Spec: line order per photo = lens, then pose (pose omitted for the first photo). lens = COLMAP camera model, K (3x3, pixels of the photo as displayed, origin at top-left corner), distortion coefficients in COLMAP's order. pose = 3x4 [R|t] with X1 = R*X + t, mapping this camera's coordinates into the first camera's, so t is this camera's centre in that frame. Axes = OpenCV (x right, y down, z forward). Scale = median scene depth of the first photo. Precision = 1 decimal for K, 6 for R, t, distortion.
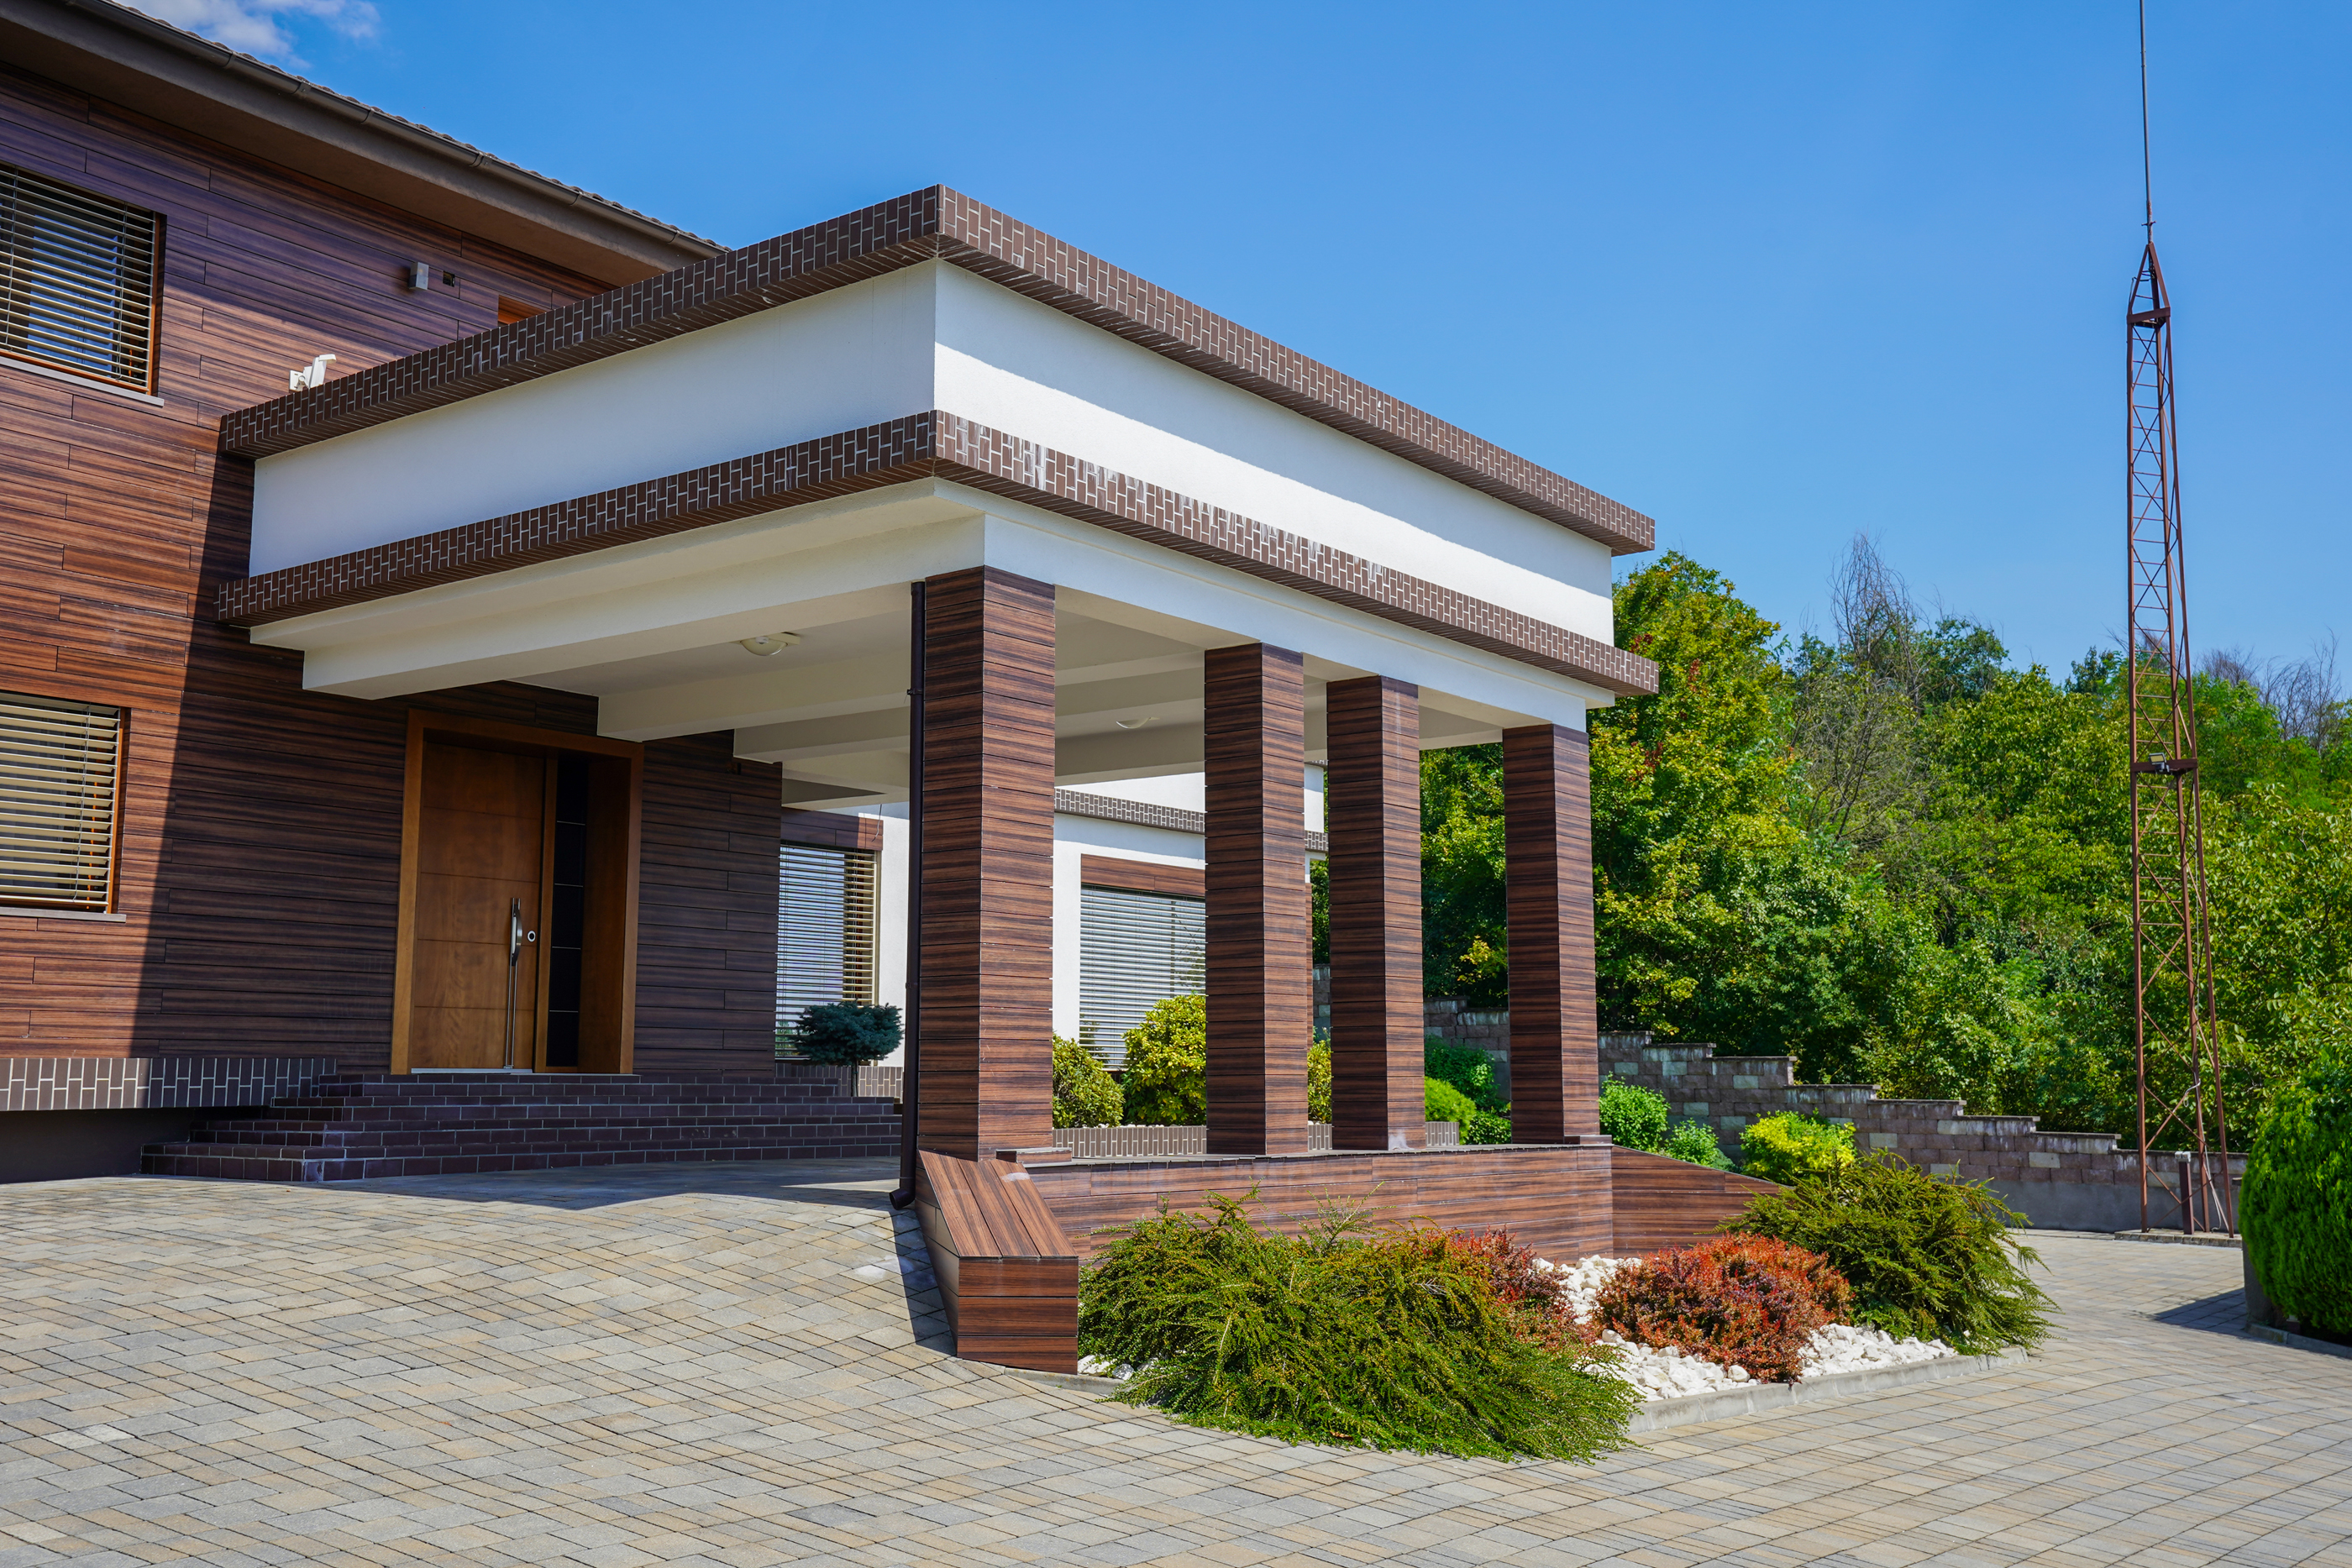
lens RADIAL K [[2212.6, 0, 1142.8], [0, 2212.6, 810.7], [0, 0, 1]] dist [0.067150, 0.003748]
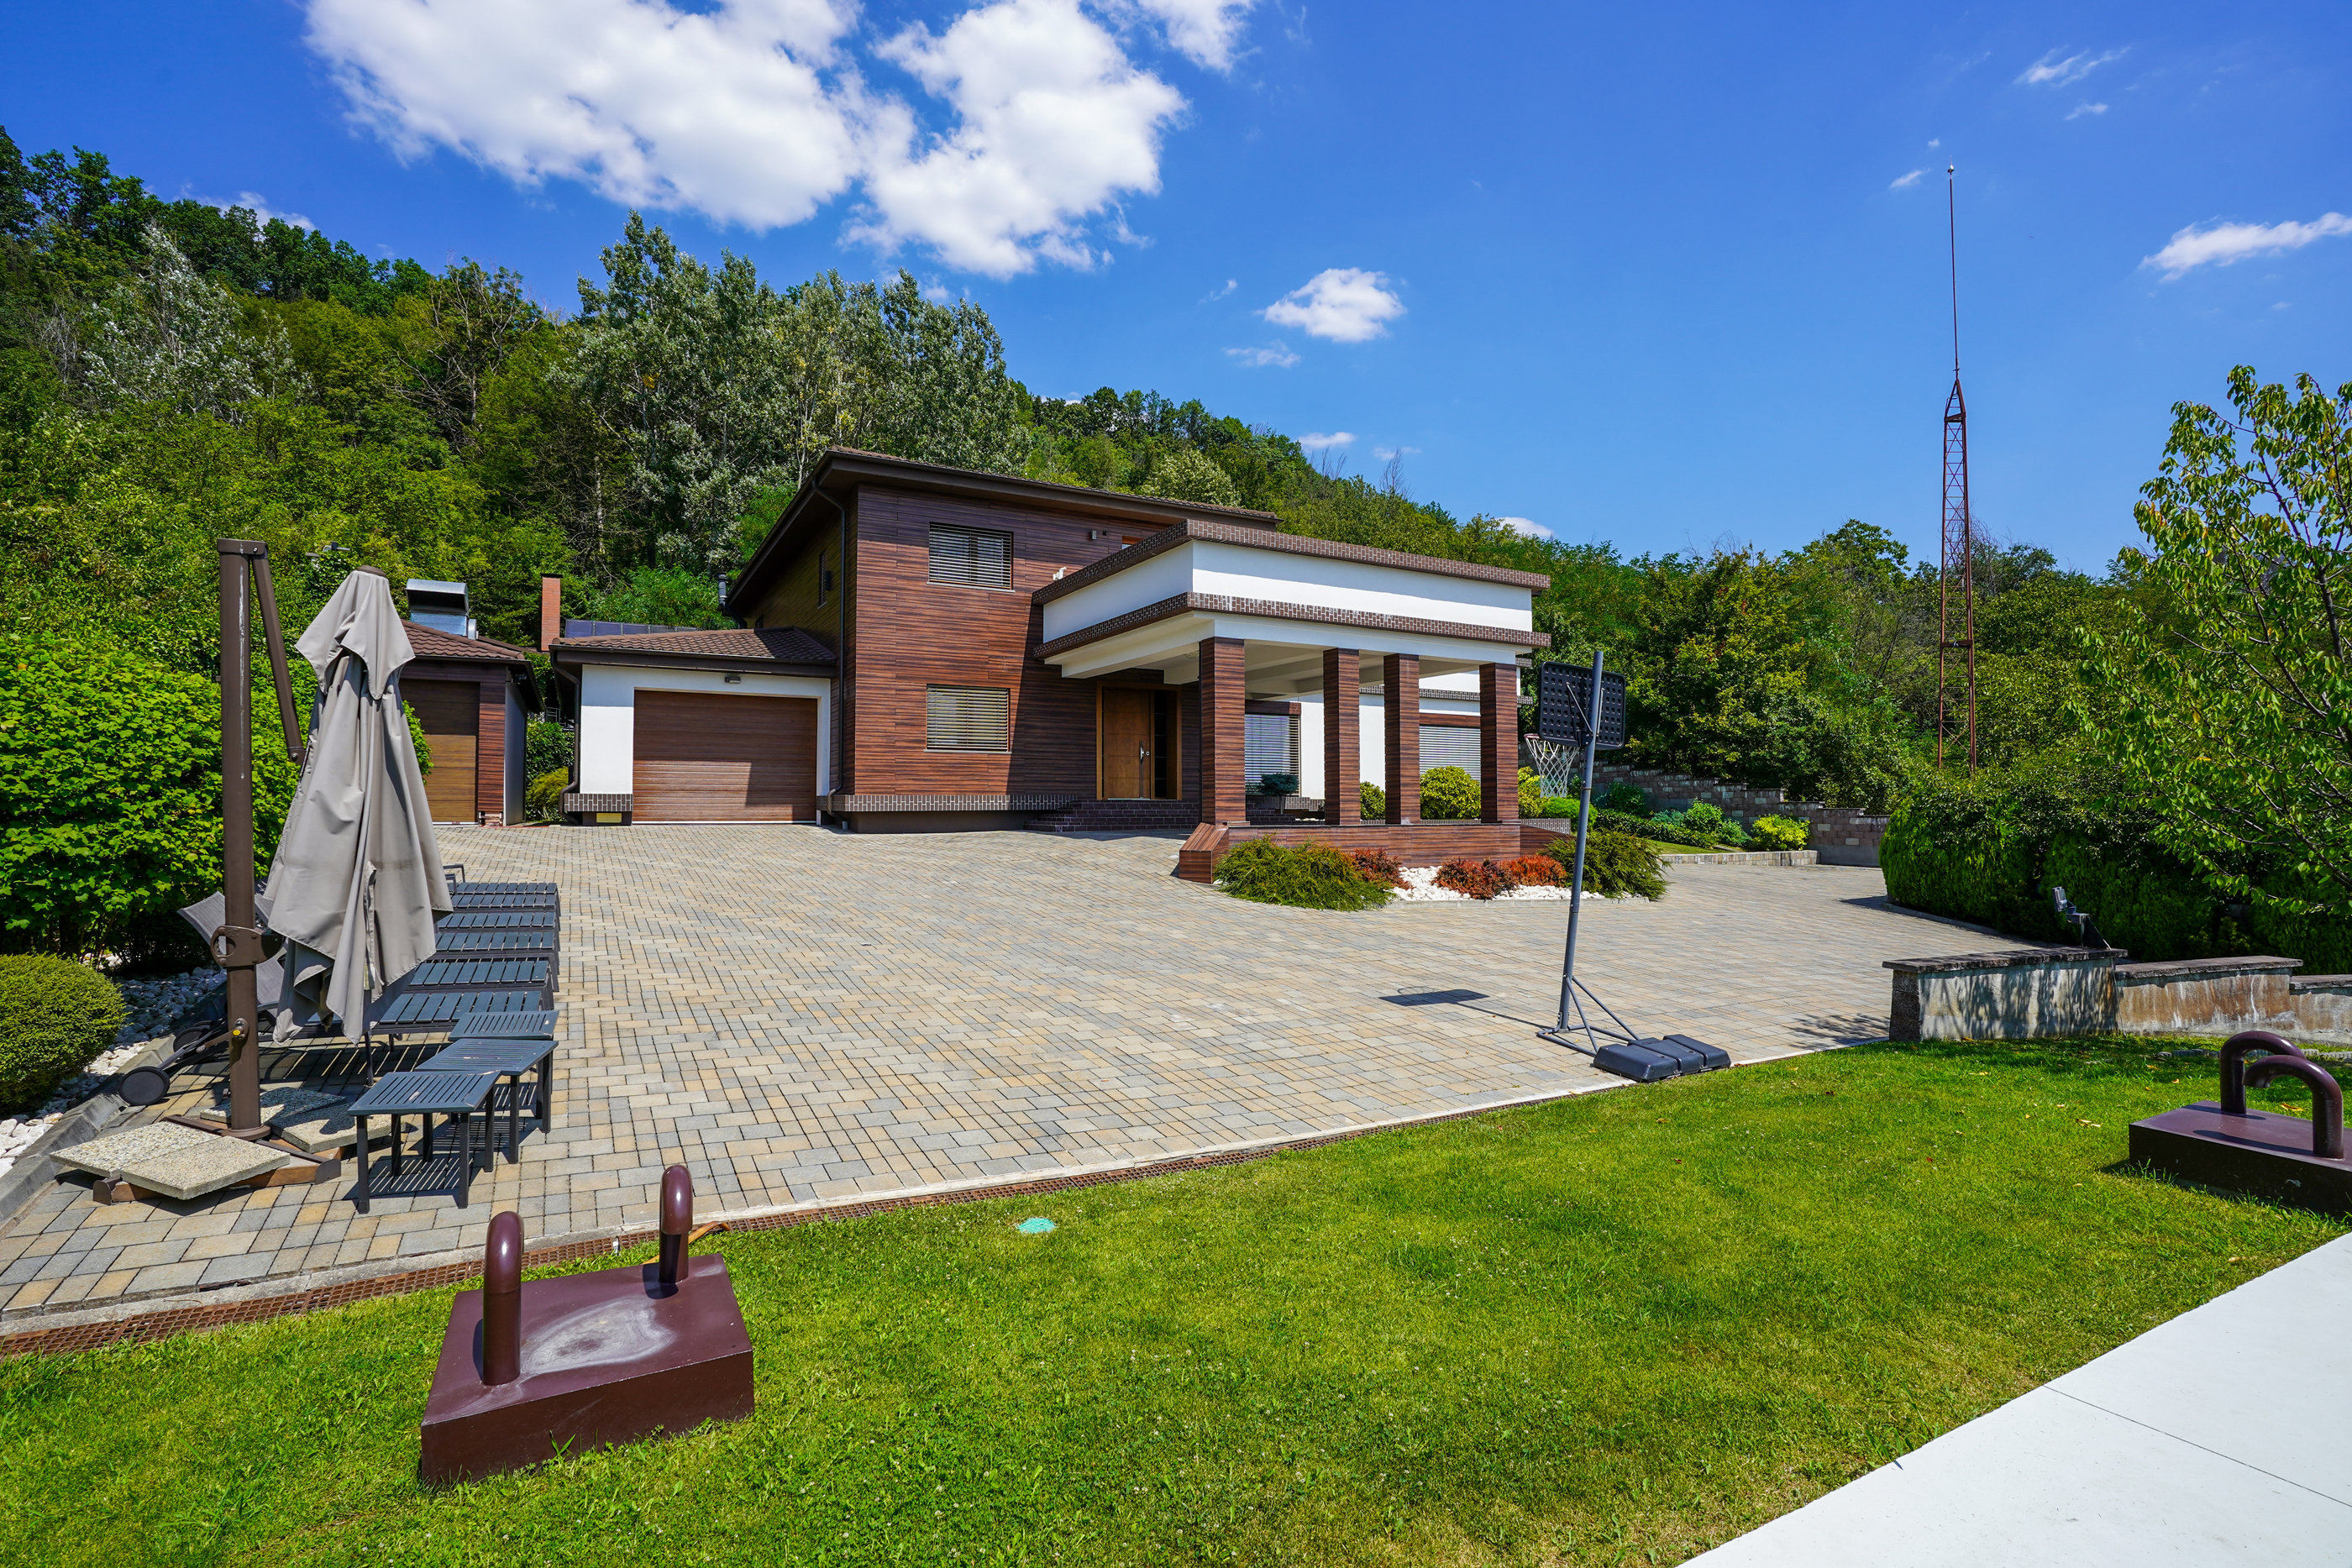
lens RADIAL K [[1083.0, 0, 1162.6], [0, 1083.0, 791.7], [0, 0, 1]] dist [-0.074817, 0.030518]
pose [[0.914997, -0.011205, -0.403305, 0.331603], [0.054340, 0.993929, 0.095670, -0.030059], [0.399784, -0.109453, 0.910051, -0.306881]]
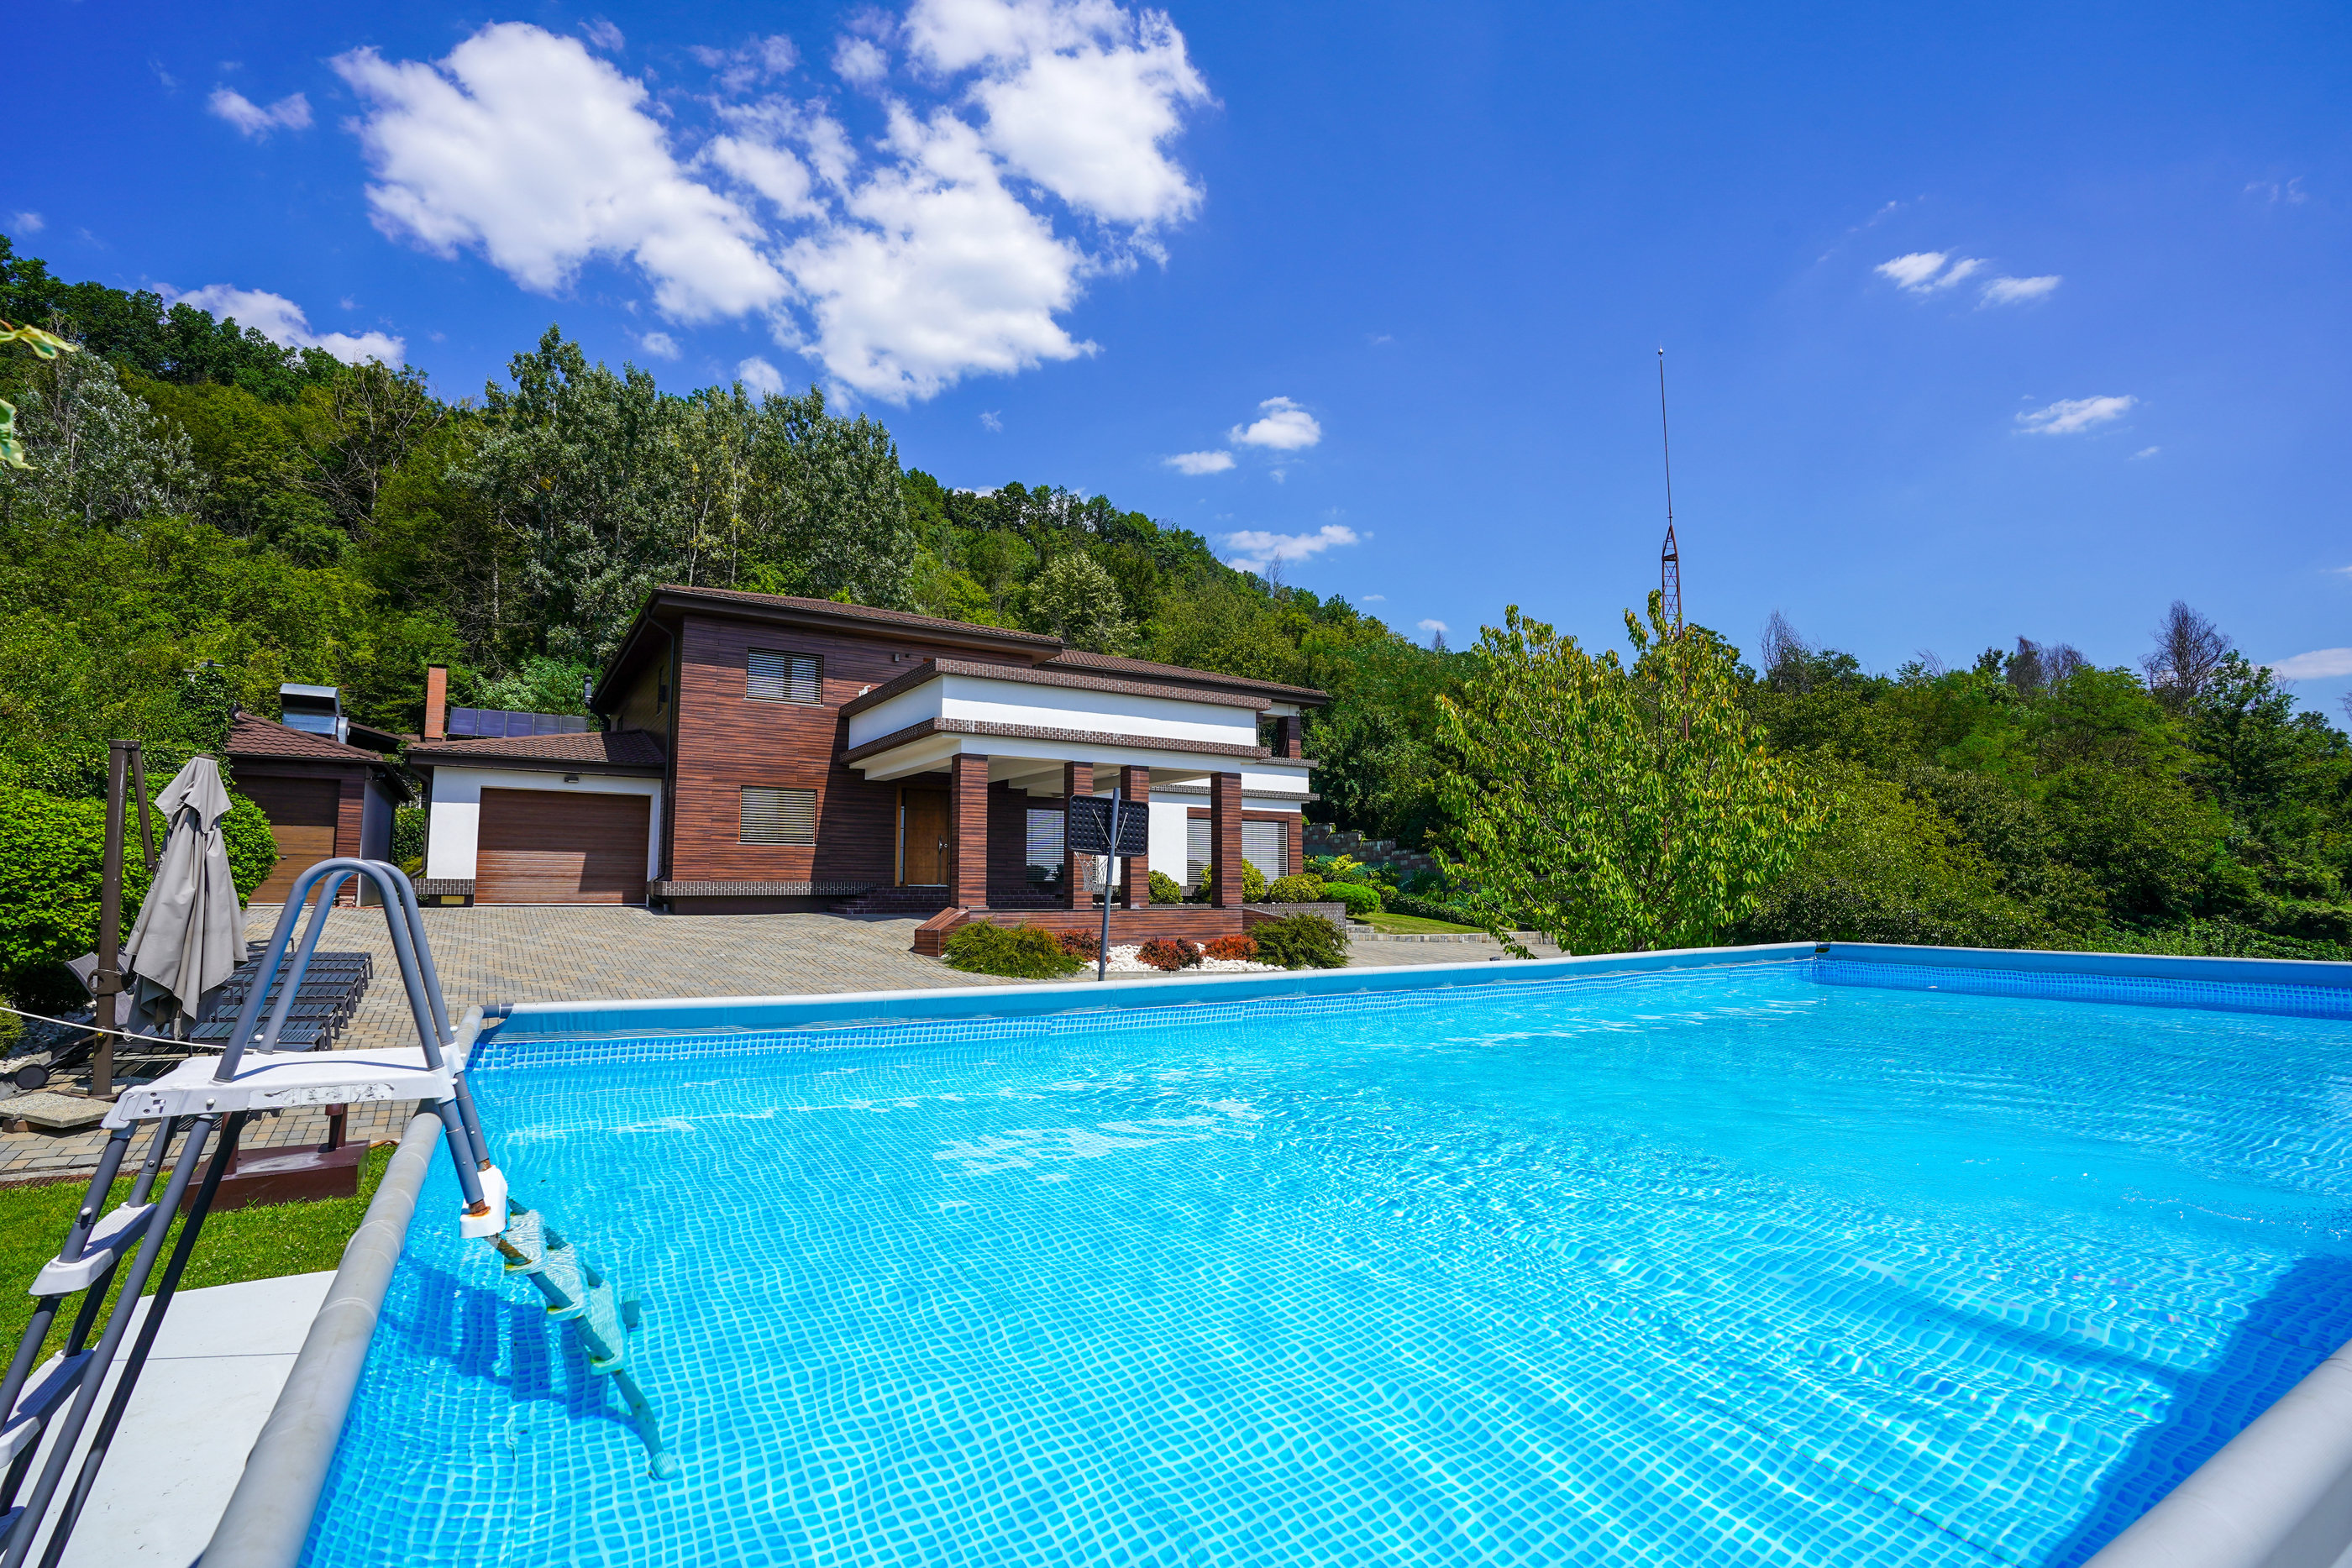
lens RADIAL K [[1087.0, 0, 1158.7], [0, 1087.0, 795.3], [0, 0, 1]] dist [-0.072273, 0.030346]
pose [[0.938772, -0.033781, -0.342880, 0.615420], [0.045923, 0.998570, 0.027353, -0.051228], [0.341466, -0.041425, 0.938981, -0.438523]]
